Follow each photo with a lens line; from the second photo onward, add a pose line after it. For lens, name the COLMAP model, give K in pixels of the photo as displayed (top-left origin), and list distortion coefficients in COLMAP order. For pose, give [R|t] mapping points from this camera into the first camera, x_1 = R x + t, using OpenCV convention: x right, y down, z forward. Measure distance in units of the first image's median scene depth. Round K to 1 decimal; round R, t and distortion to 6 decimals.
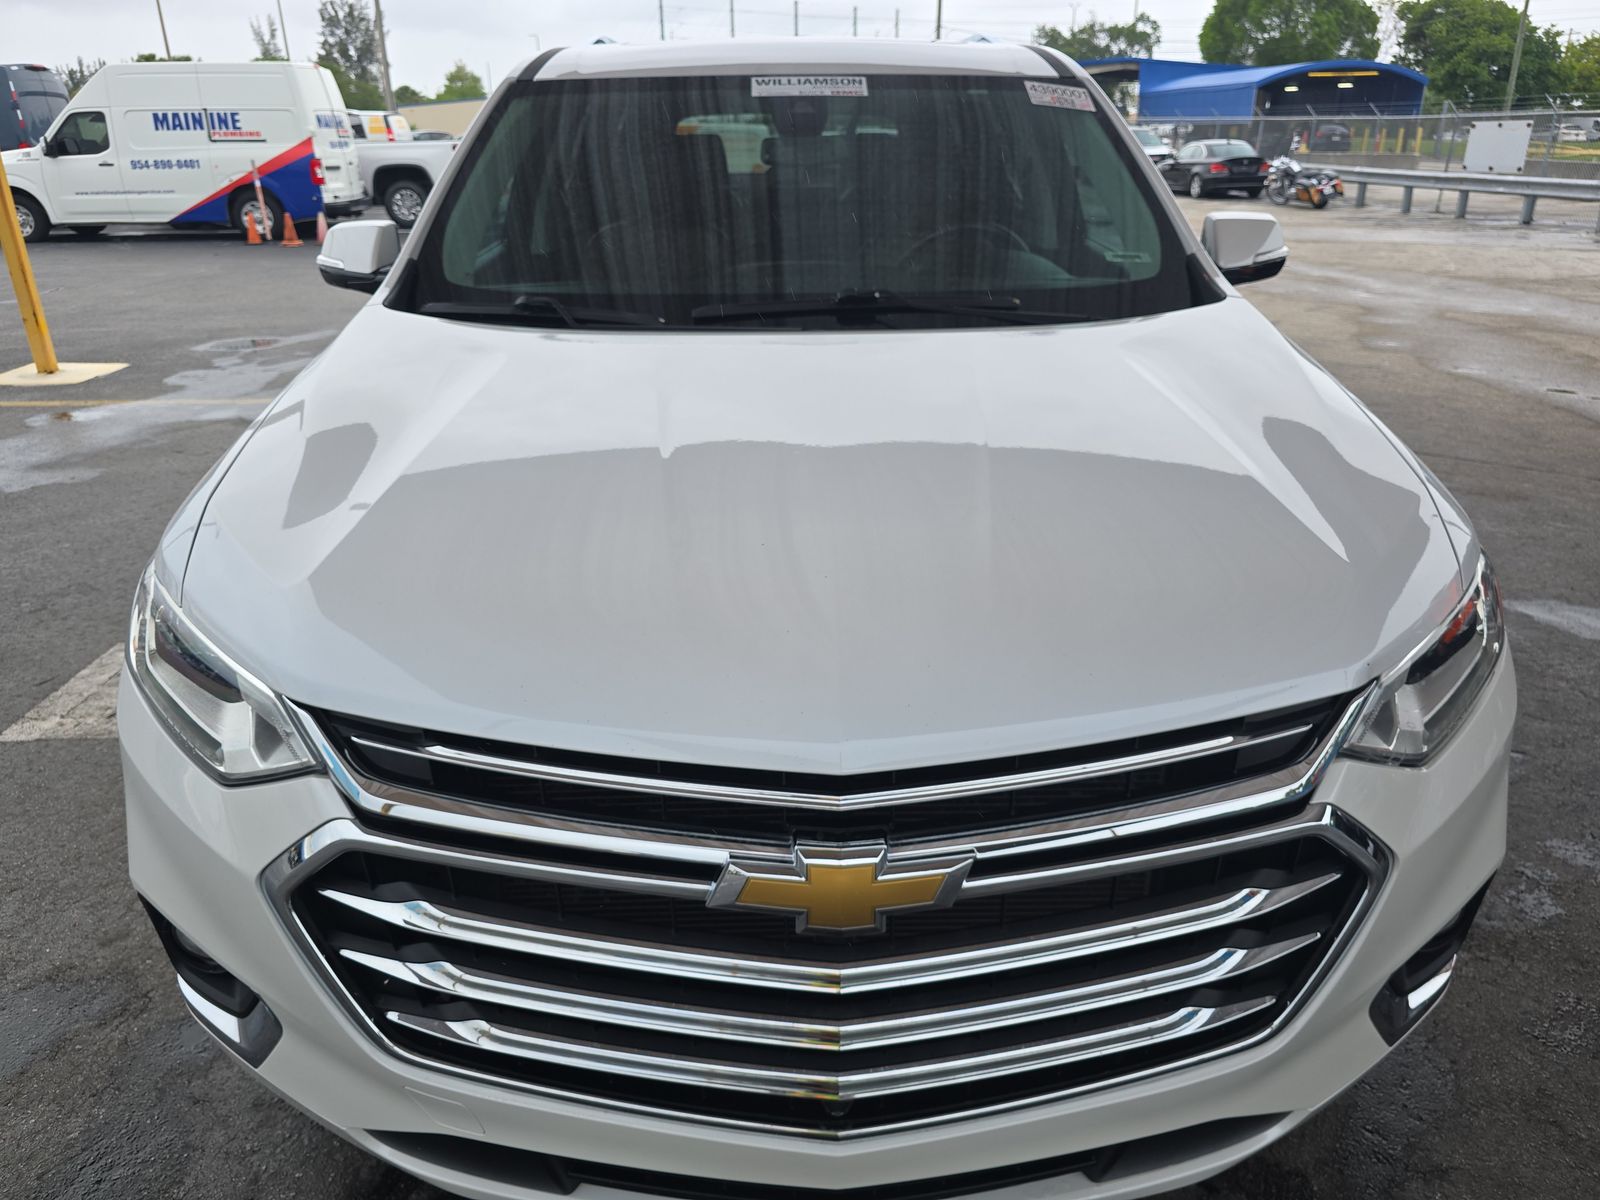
lens RADIAL K [[1068.1, 0, 800.0], [0, 1068.1, 600.0], [0, 0, 1]] dist [0.048981, 0.000678]
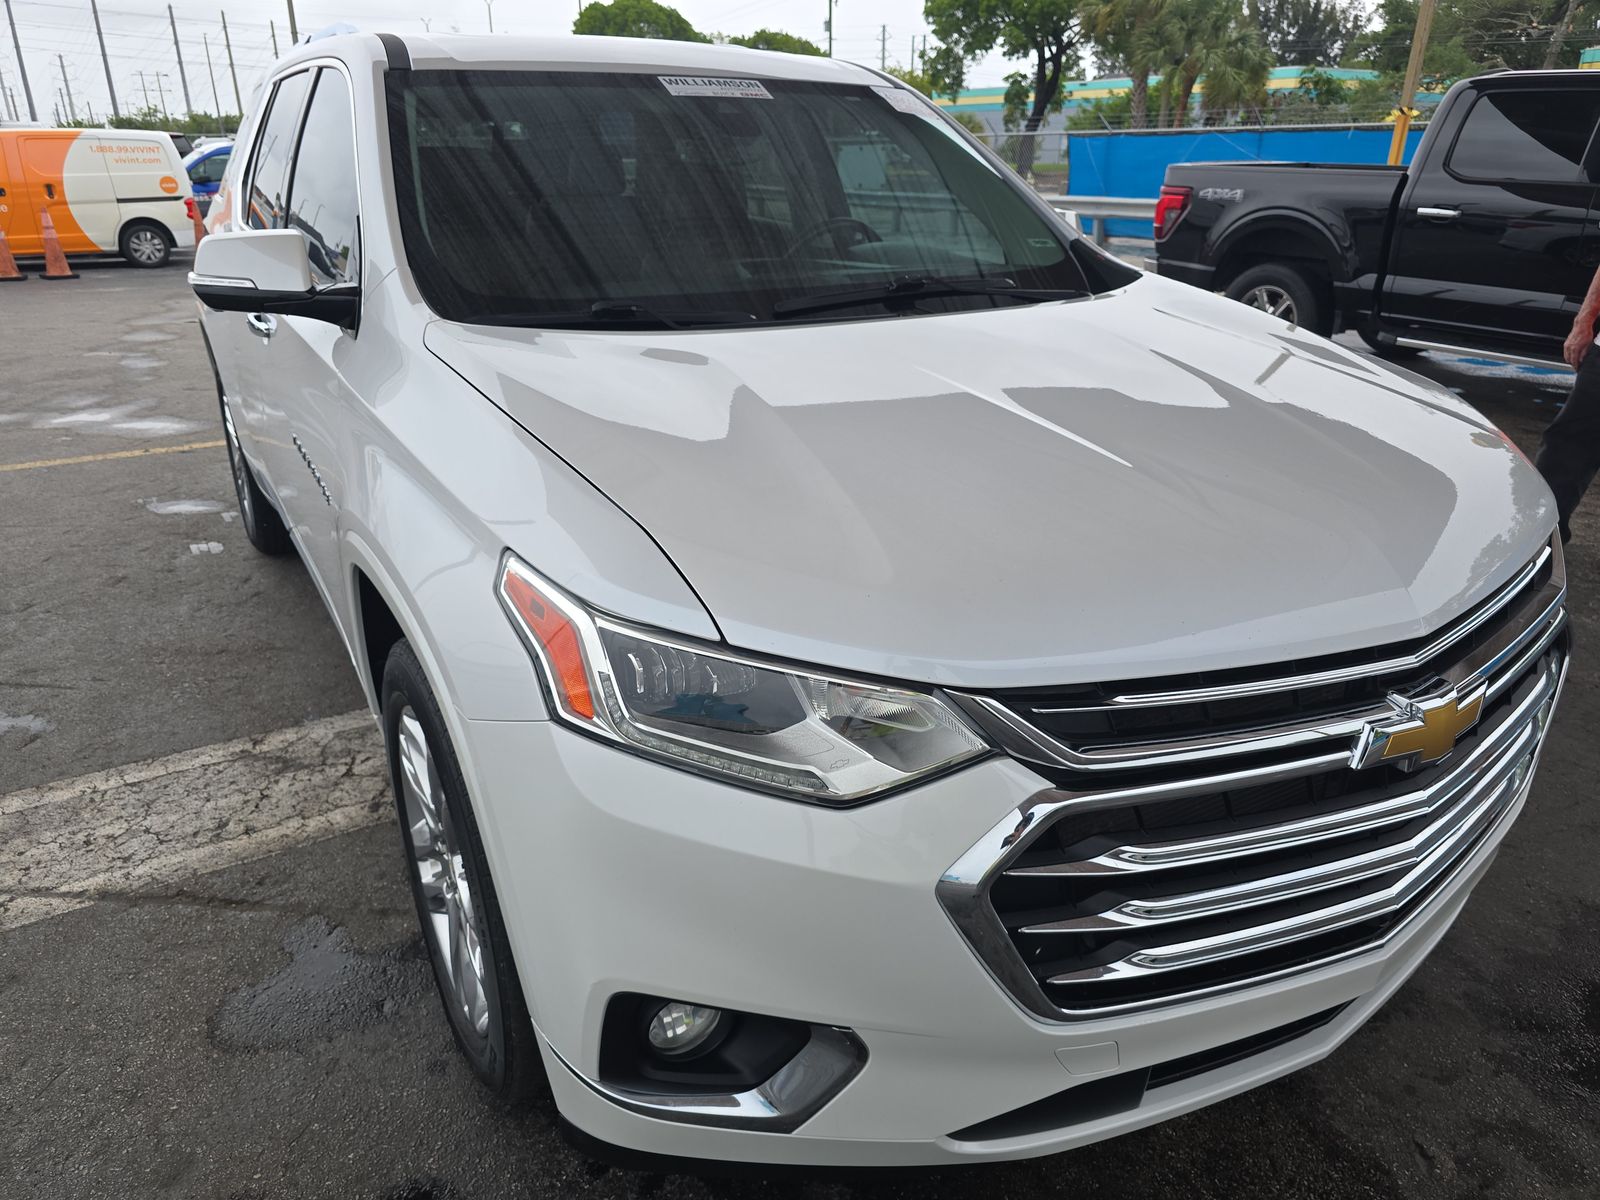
lens RADIAL K [[1068.1, 0, 800.0], [0, 1068.1, 600.0], [0, 0, 1]] dist [0.048981, 0.000678]
pose [[0.869842, -0.182082, 0.458499, -0.579907], [0.186638, 0.981776, 0.035809, -0.028513], [-0.456663, 0.054425, 0.887973, 0.104631]]
